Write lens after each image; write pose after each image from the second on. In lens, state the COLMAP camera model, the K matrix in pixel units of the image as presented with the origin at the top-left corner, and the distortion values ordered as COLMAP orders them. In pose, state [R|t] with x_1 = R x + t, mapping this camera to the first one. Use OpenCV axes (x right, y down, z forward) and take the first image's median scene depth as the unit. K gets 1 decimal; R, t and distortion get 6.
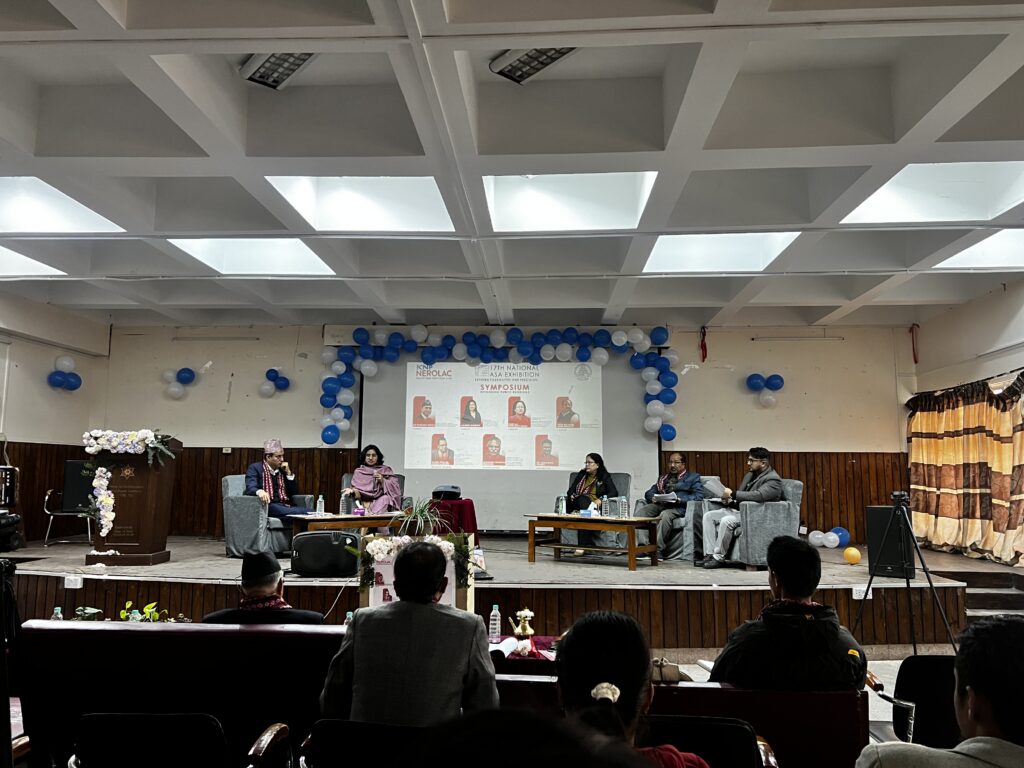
lens RADIAL K [[760.4, 0, 512.0], [0, 760.4, 384.0], [0, 0, 1]] dist [0.019197, 0.004864]
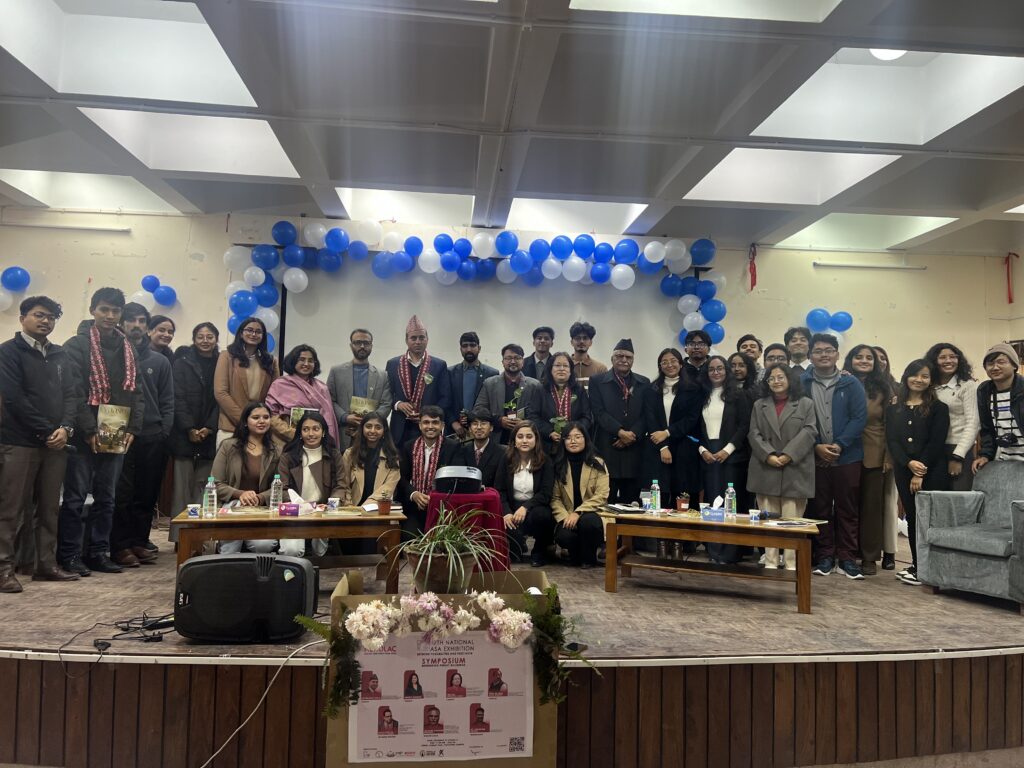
lens RADIAL K [[760.4, 0, 512.0], [0, 760.4, 384.0], [0, 0, 1]] dist [0.019197, 0.004864]
pose [[0.991853, 0.024876, 0.124933, -0.132223], [-0.033714, 0.997038, 0.069127, 0.032285], [-0.122843, -0.072775, 0.989754, 0.472839]]
